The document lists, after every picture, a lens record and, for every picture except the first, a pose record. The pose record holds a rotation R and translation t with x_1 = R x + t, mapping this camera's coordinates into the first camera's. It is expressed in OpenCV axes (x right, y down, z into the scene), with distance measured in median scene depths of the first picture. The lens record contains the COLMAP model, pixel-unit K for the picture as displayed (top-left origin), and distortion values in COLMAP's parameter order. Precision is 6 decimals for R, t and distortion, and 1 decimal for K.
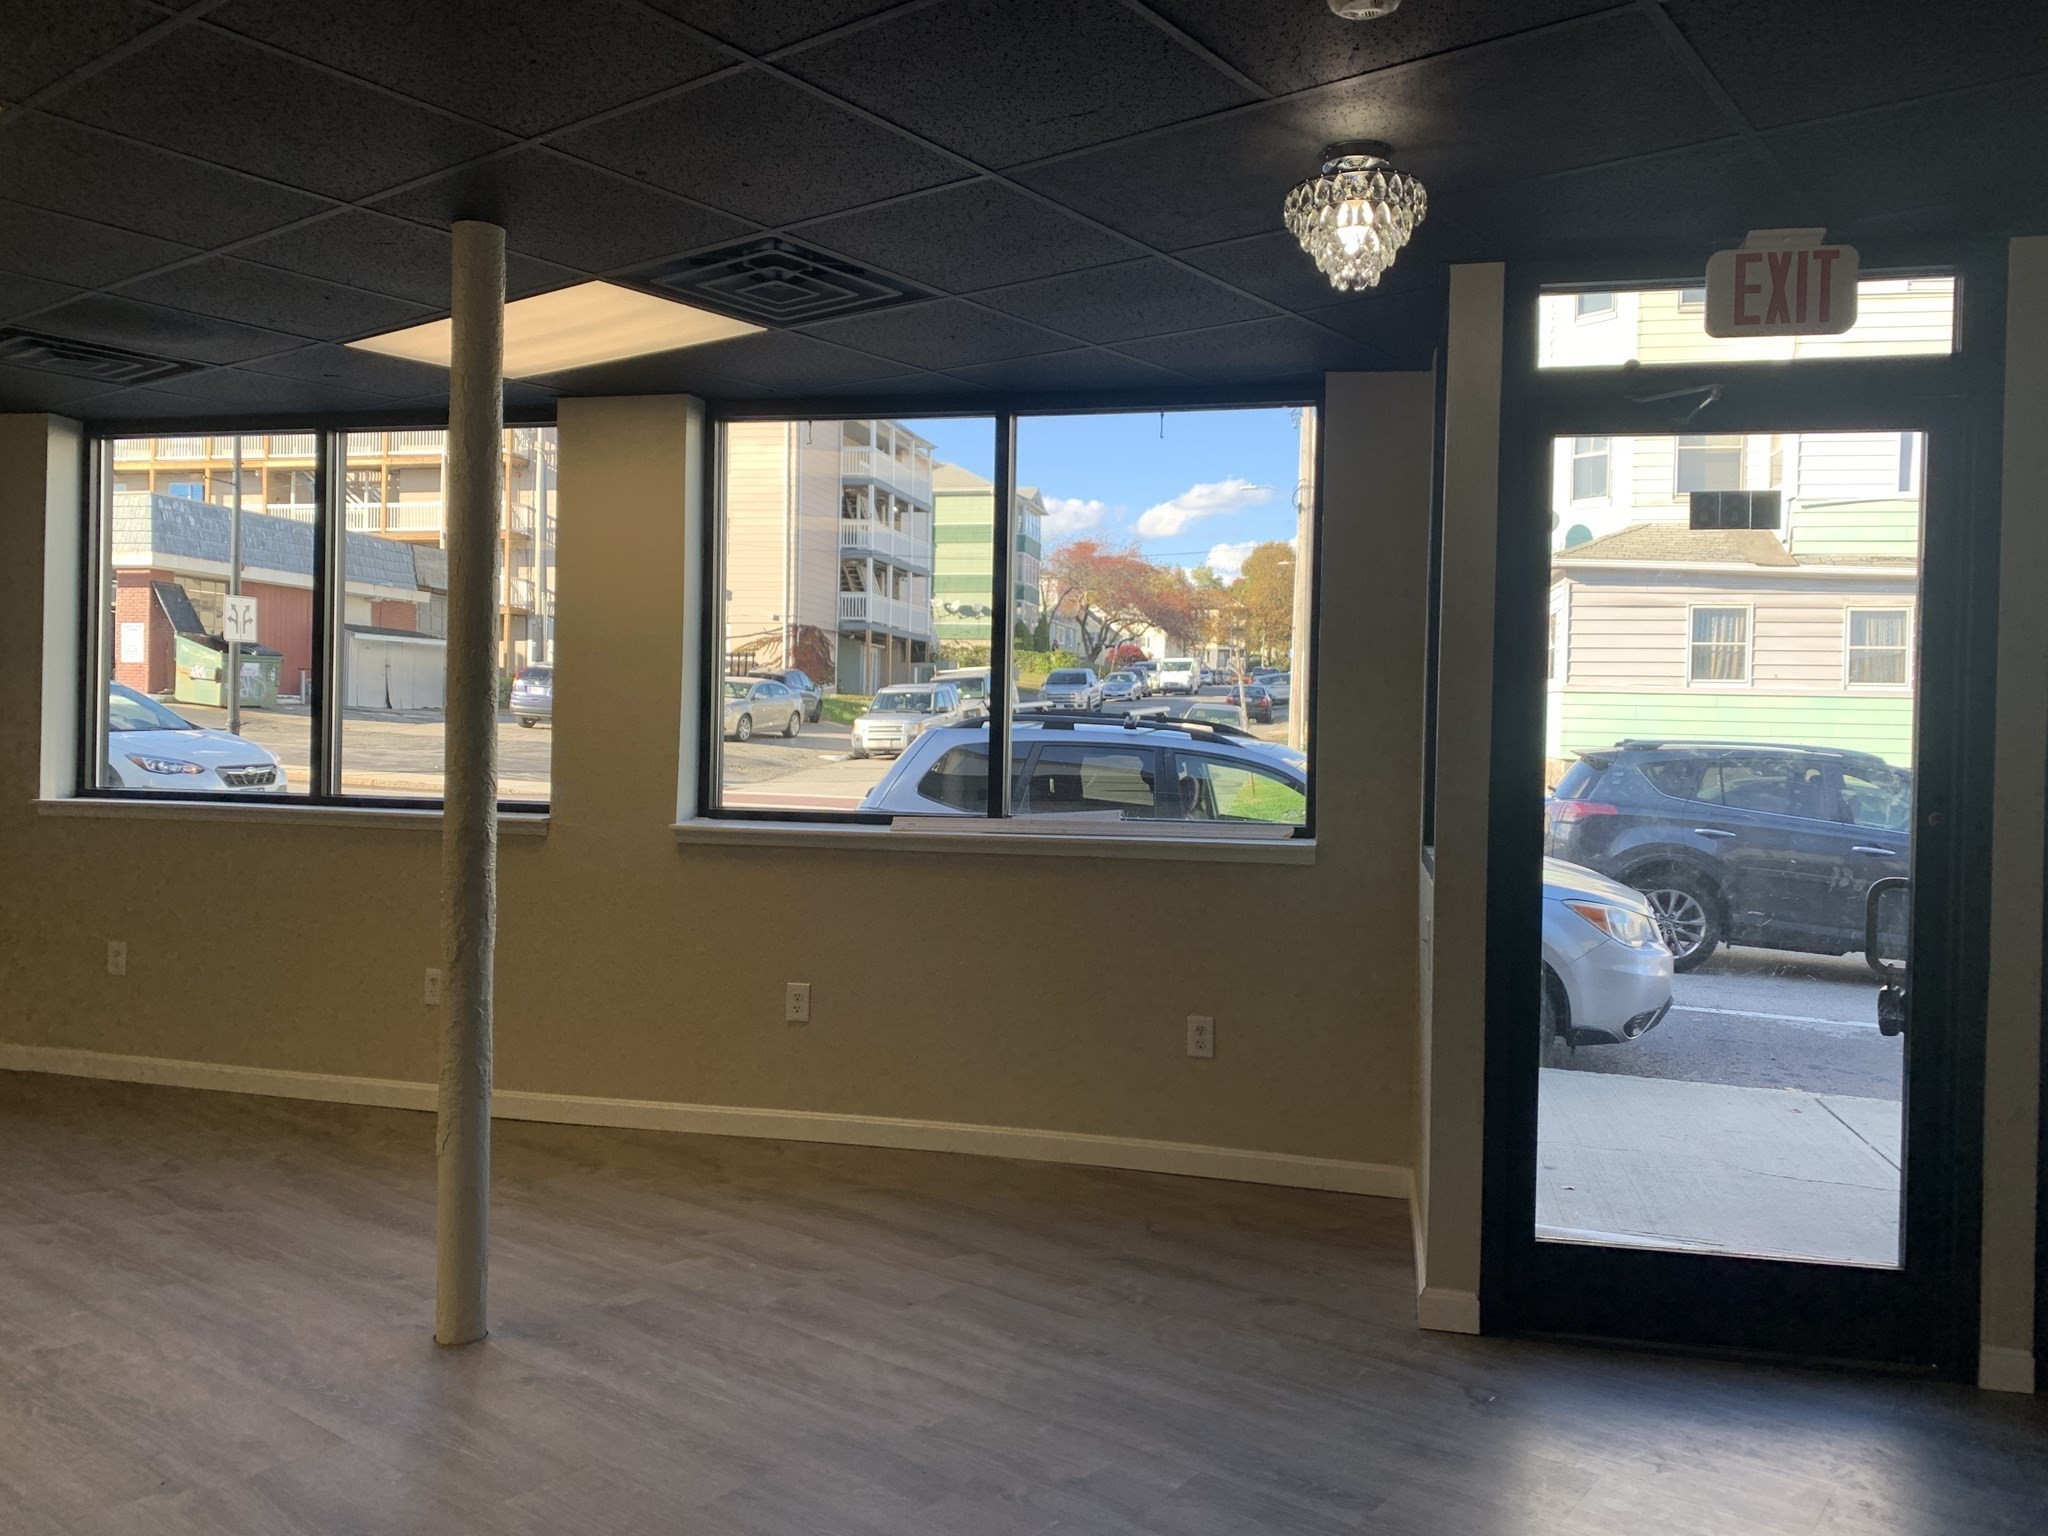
lens RADIAL K [[1552.9, 0, 1030.2], [0, 1552.9, 727.7], [0, 0, 1]] dist [0.005256, 0.001009]
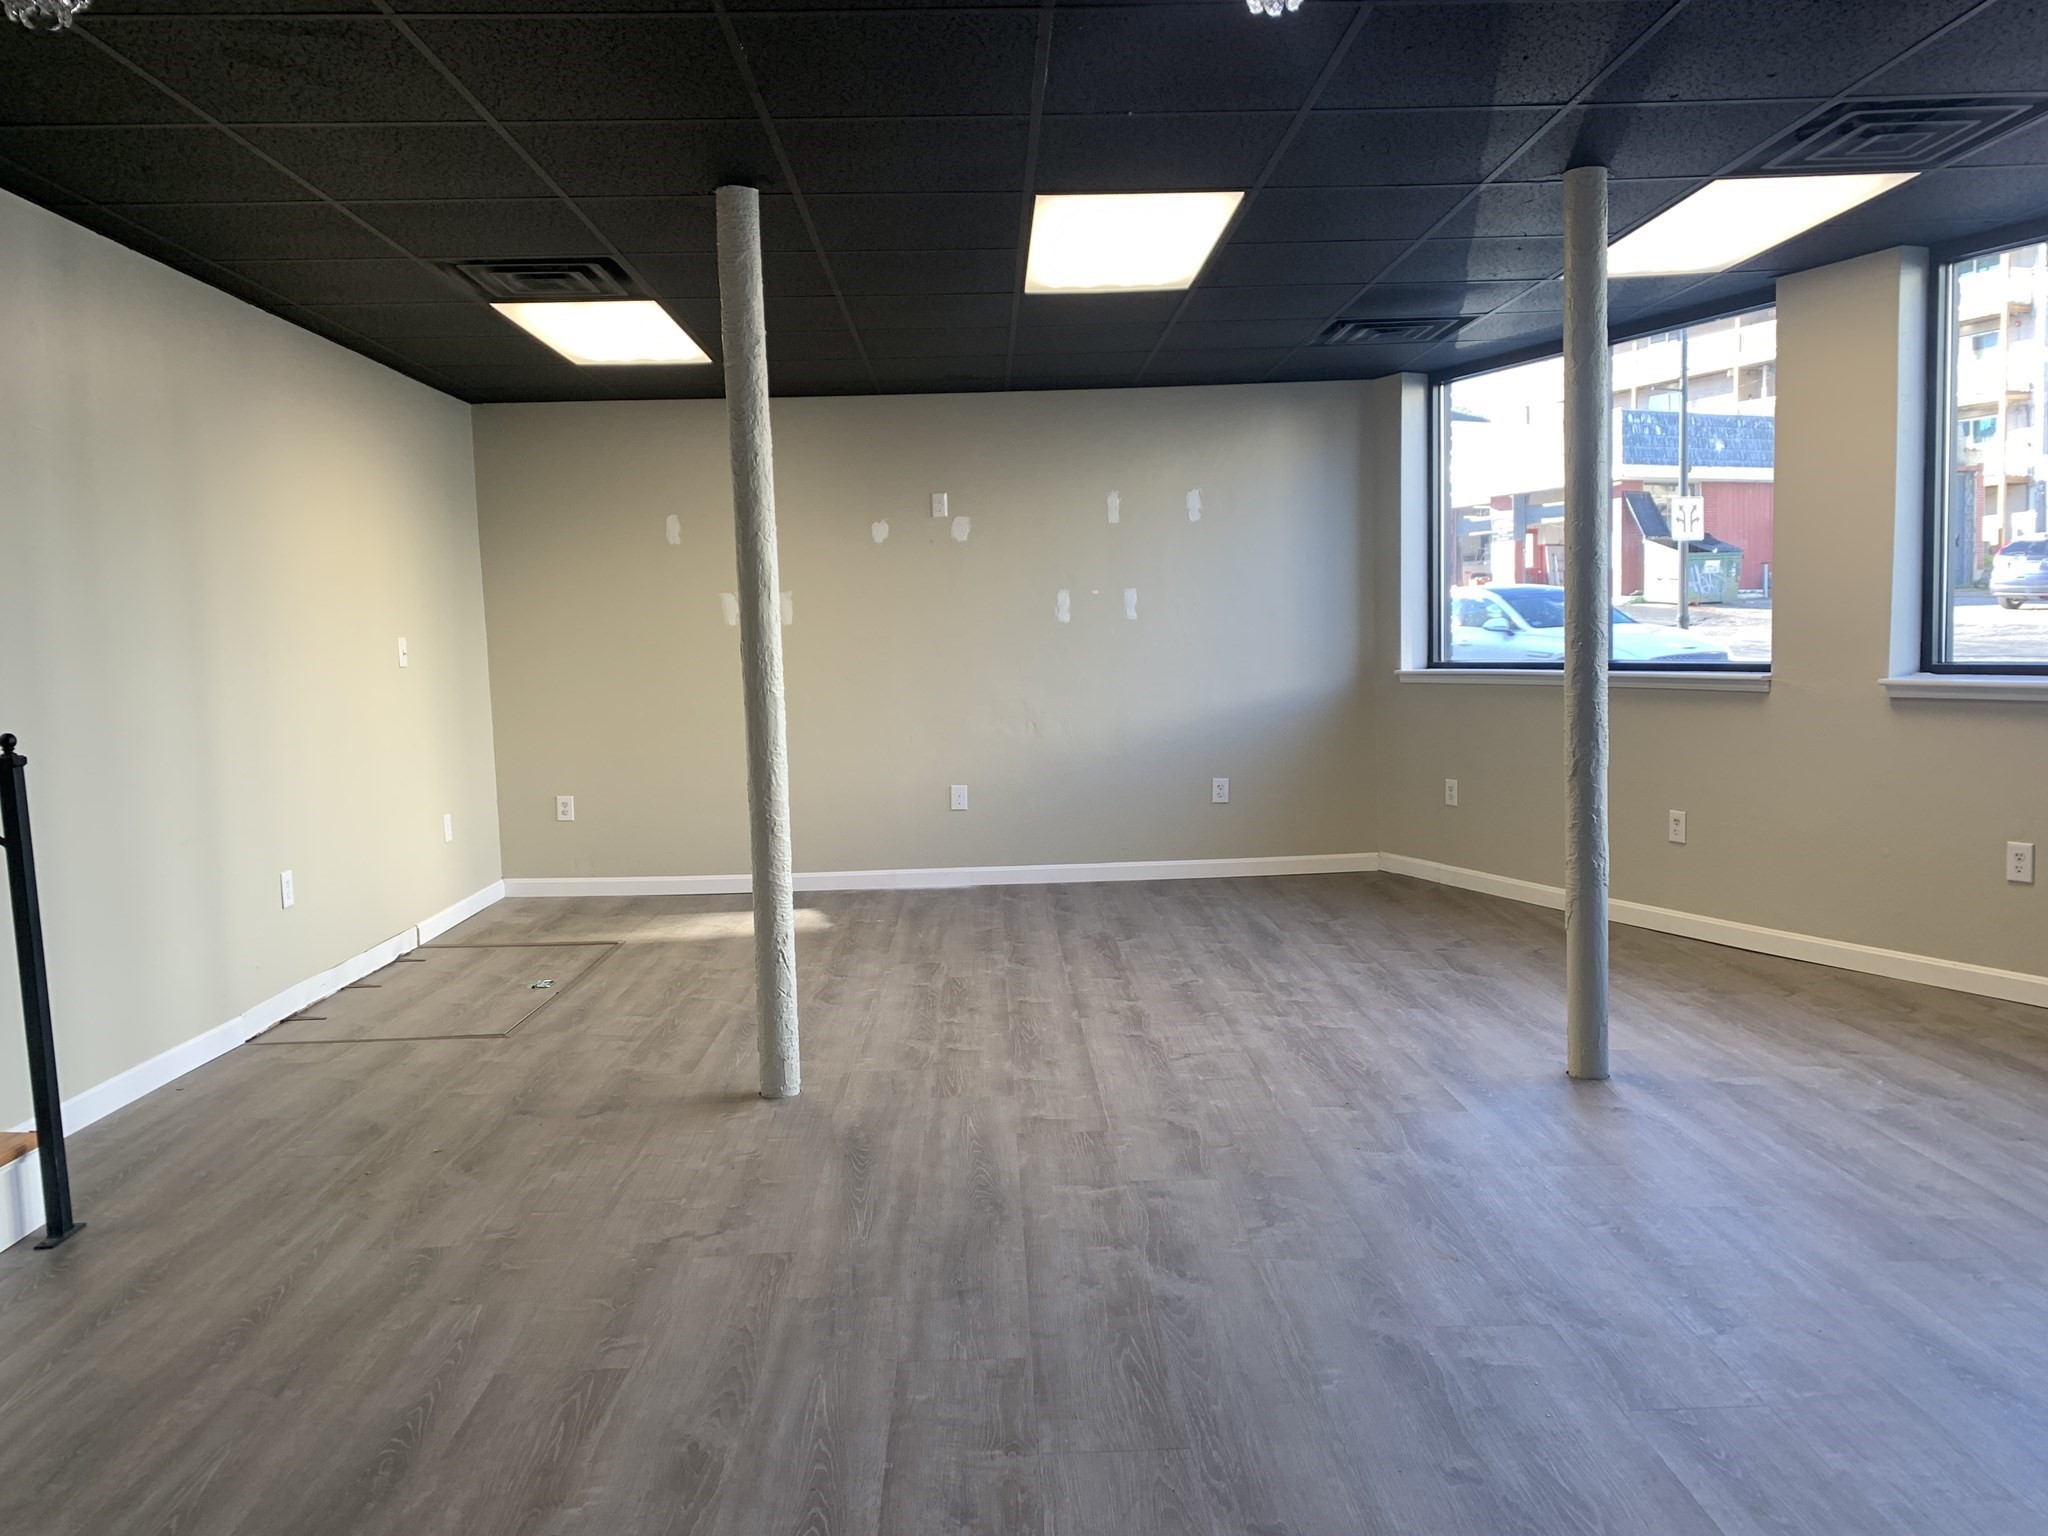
lens RADIAL K [[1552.9, 0, 1030.2], [0, 1552.9, 727.7], [0, 0, 1]] dist [0.005256, 0.001009]
pose [[0.626900, 0.008883, -0.779049, 0.204800], [0.042993, 0.998017, 0.045976, 0.022219], [0.777913, -0.062316, 0.625275, -0.072475]]
